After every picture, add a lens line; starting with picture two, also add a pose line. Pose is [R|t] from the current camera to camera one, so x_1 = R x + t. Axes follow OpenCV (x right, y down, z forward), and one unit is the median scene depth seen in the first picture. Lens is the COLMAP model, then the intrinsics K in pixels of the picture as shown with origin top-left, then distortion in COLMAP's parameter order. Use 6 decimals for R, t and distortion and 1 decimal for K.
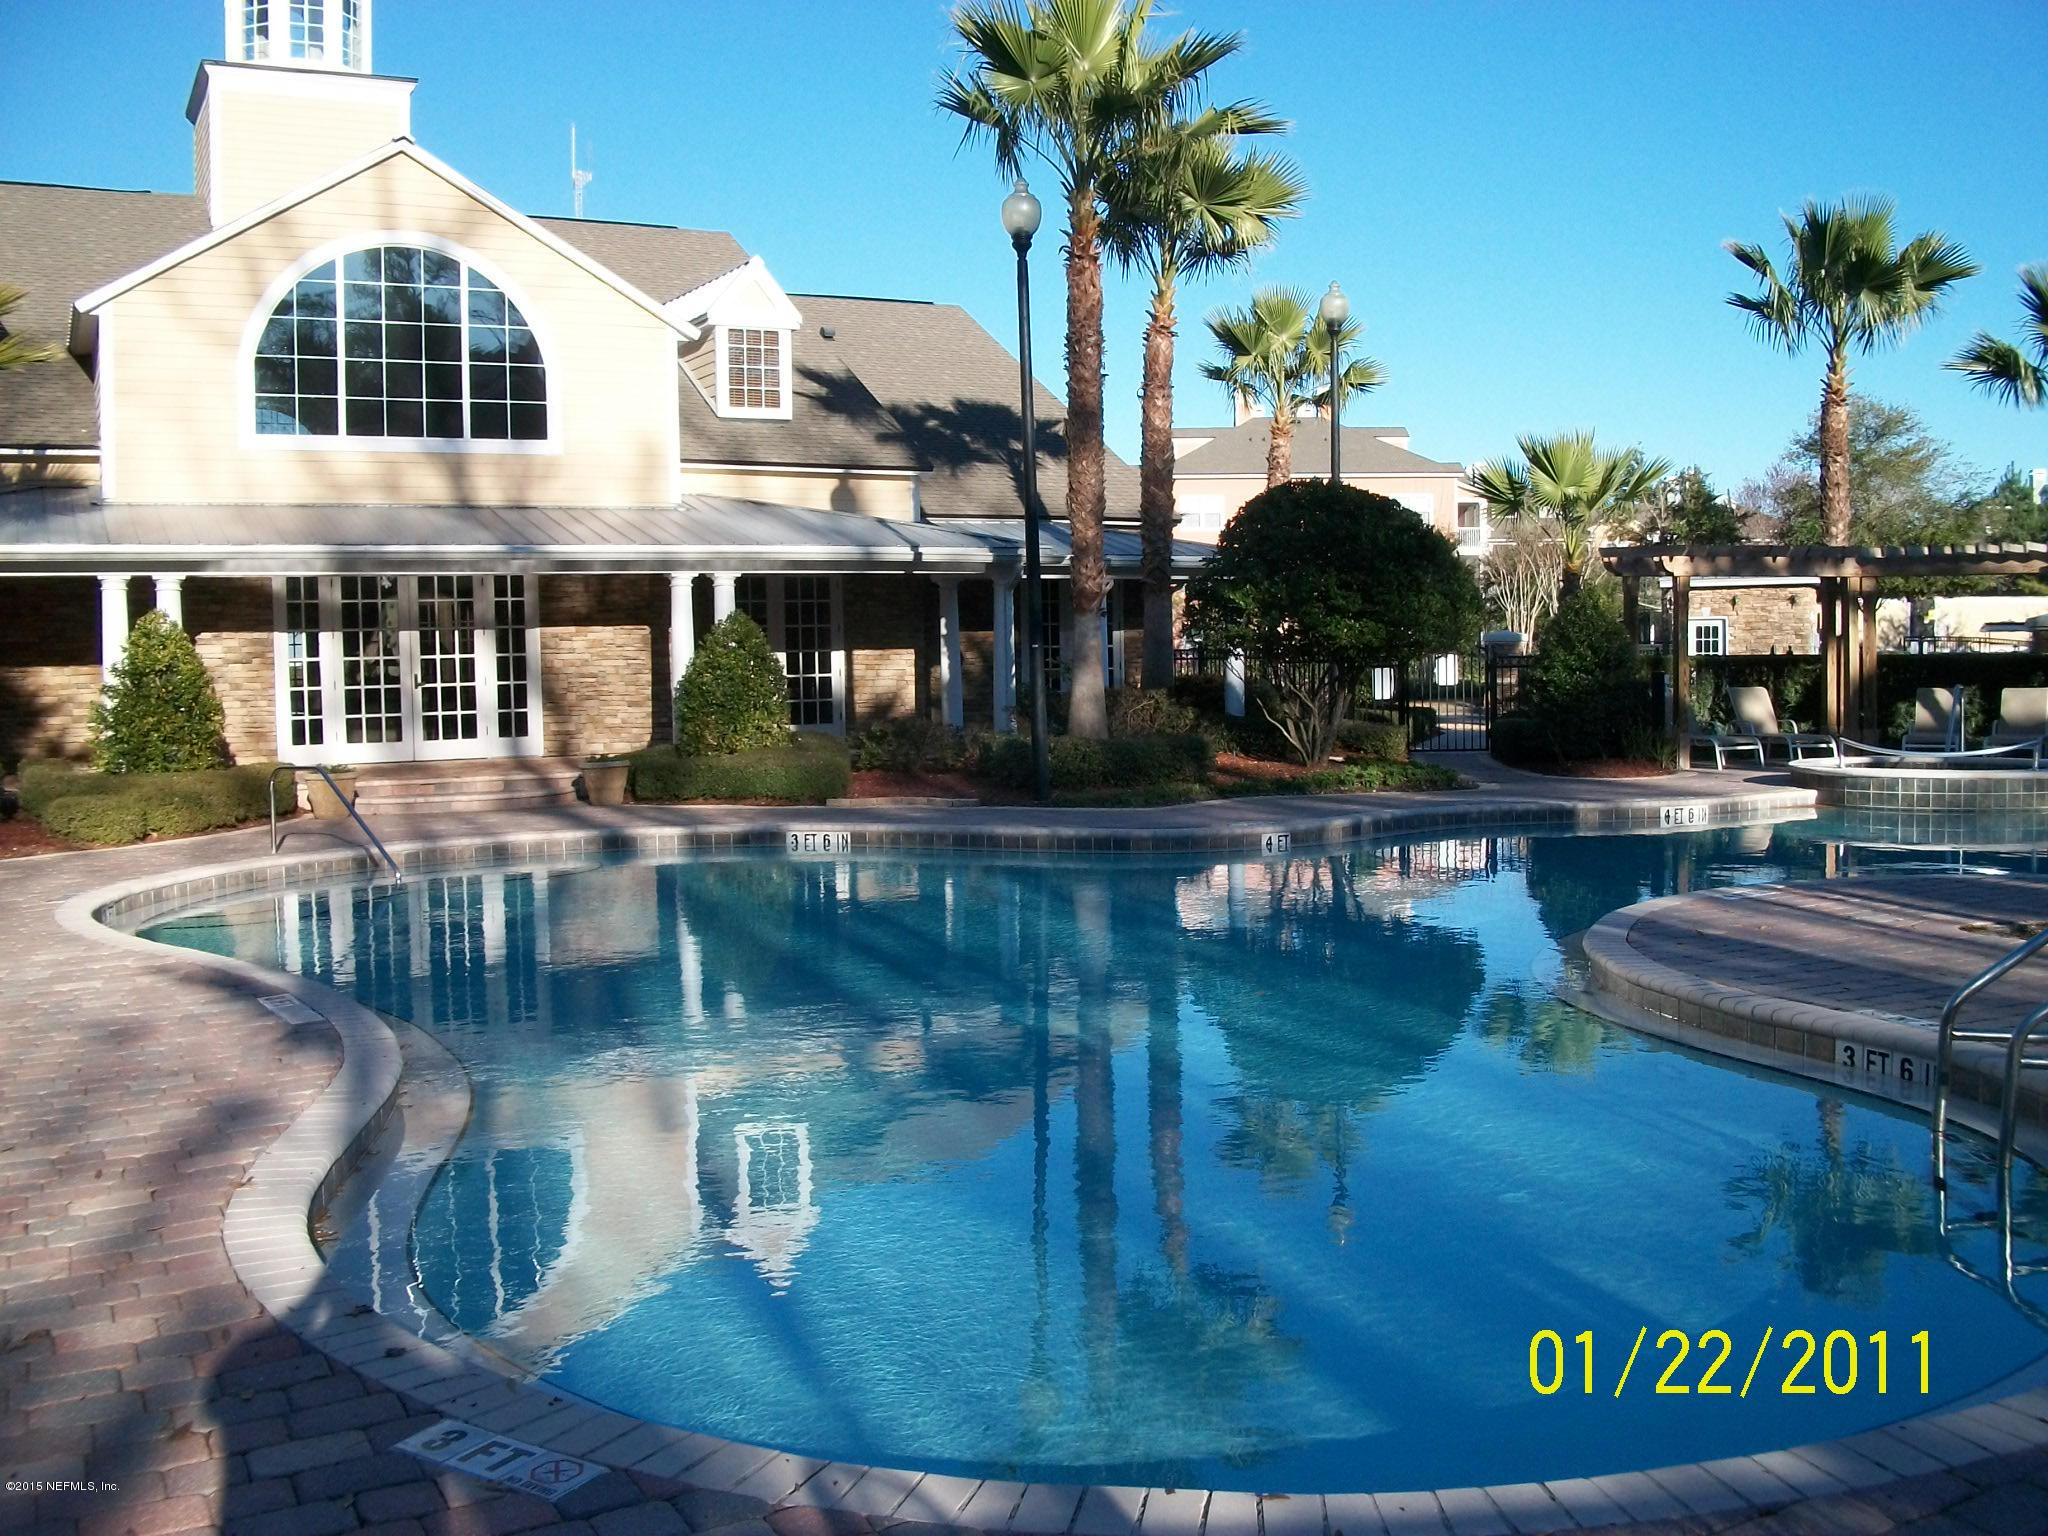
lens RADIAL K [[1910.2, 0, 1036.8], [0, 1910.2, 770.9], [0, 0, 1]] dist [-0.098804, 0.000000]
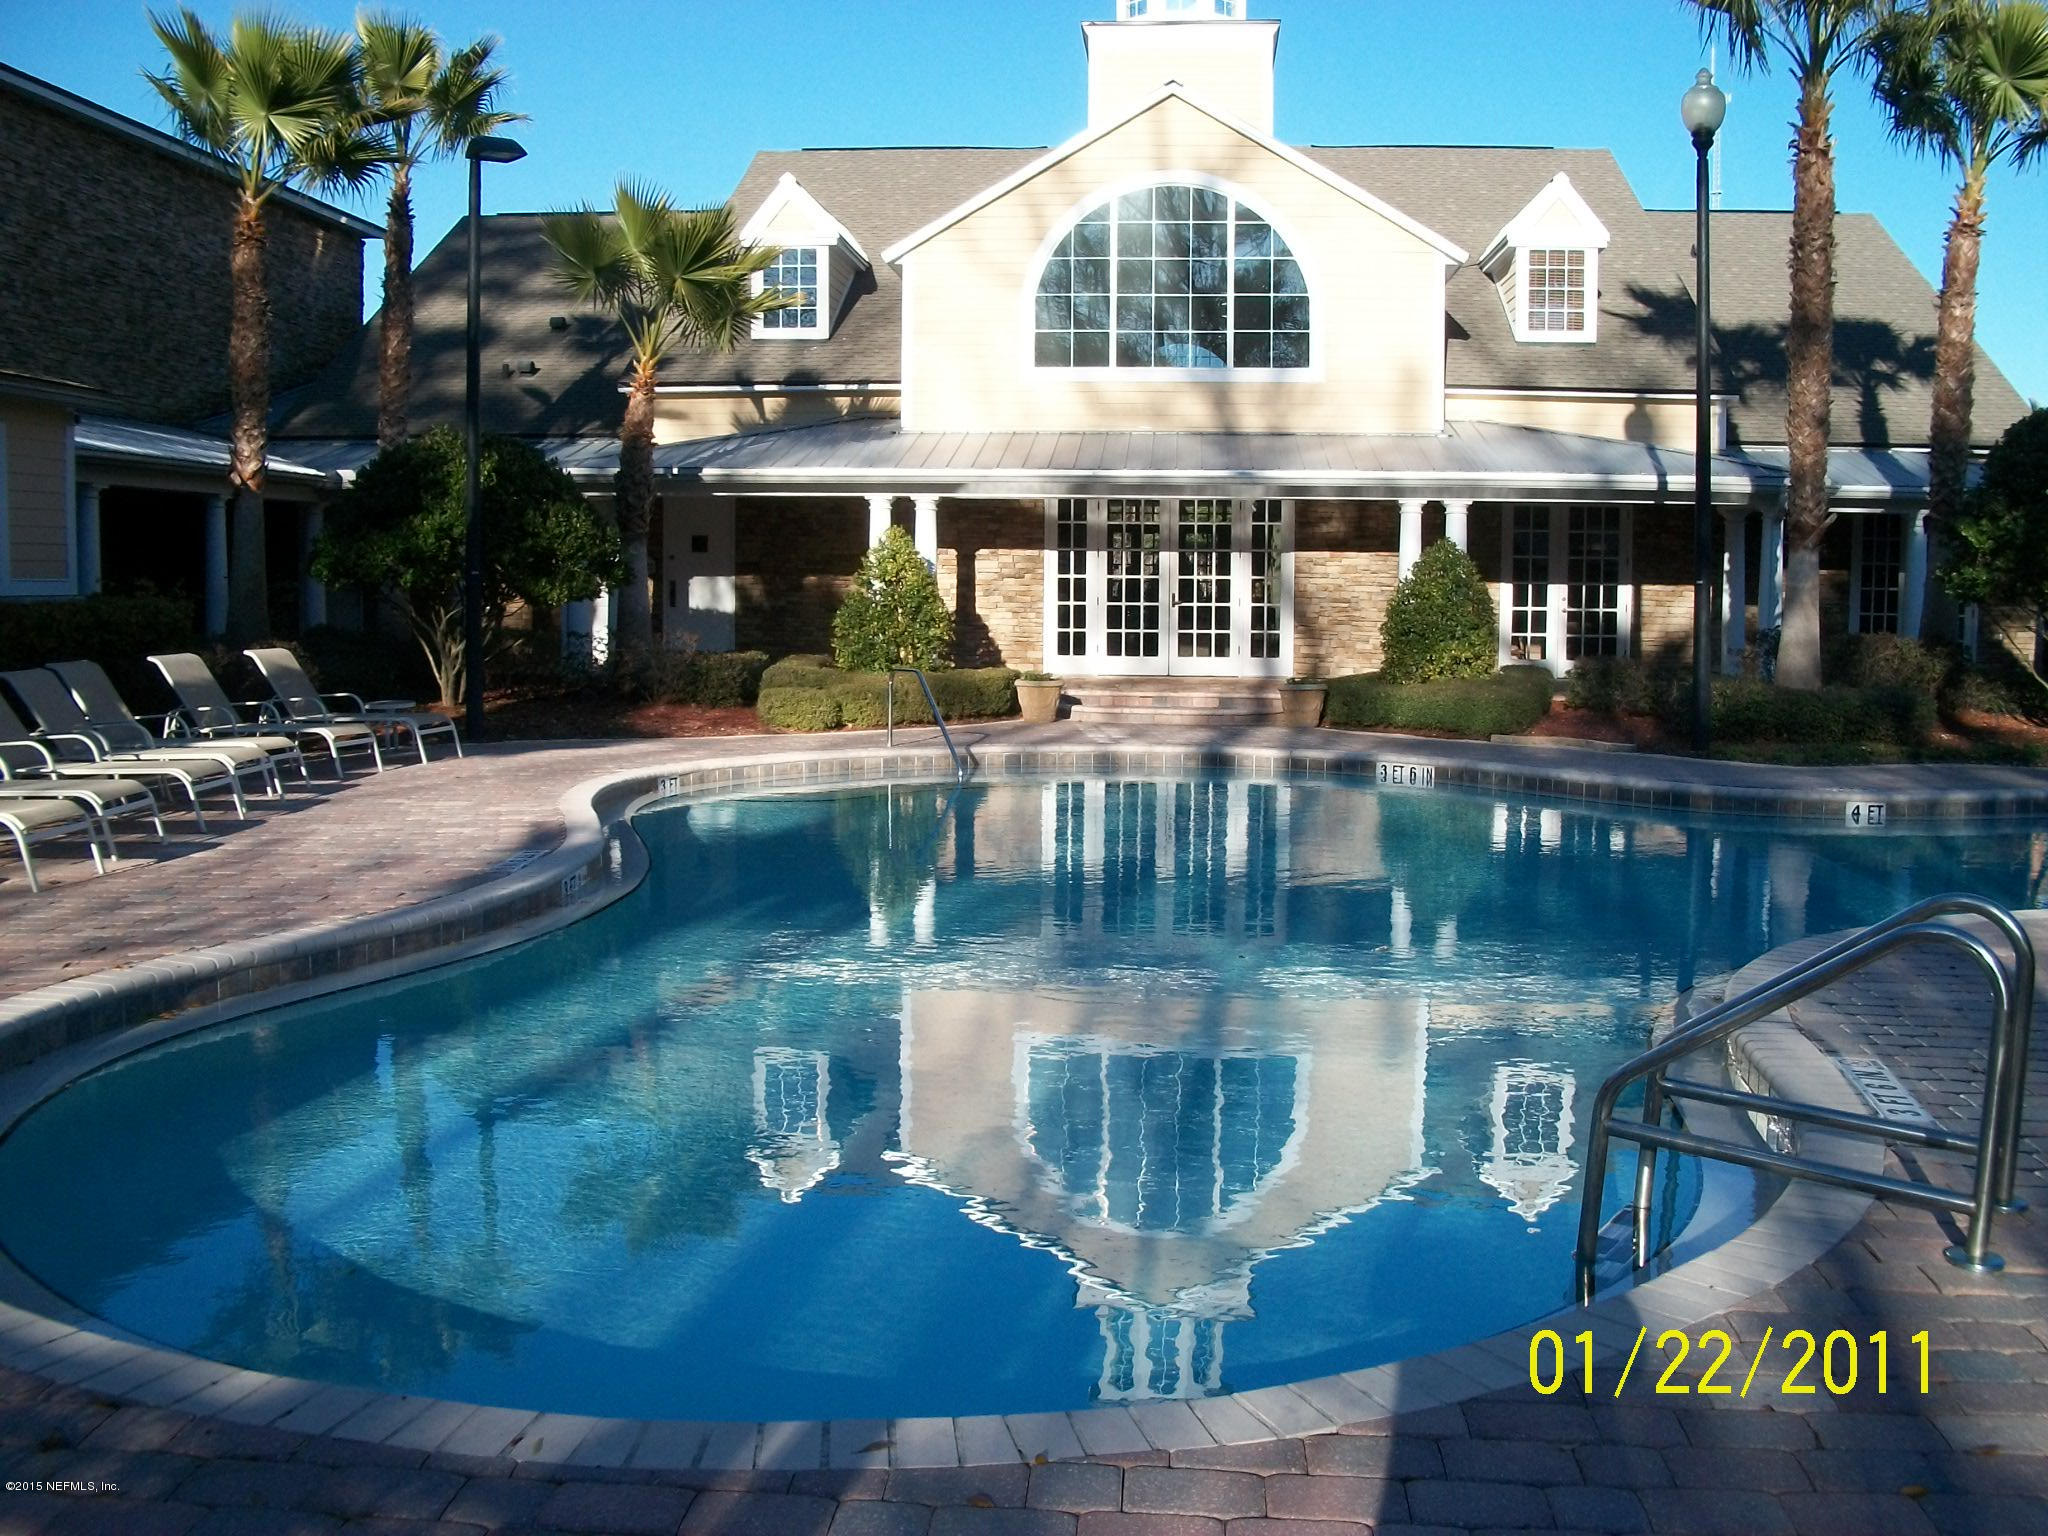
lens RADIAL K [[1910.2, 0, 1043.2], [0, 1910.2, 755.7], [0, 0, 1]] dist [-0.098804, 0.000000]
pose [[0.855961, 0.070693, -0.512185, 0.160508], [-0.056622, 0.997467, 0.043046, -0.002640], [0.513931, -0.007845, 0.857796, 0.049628]]
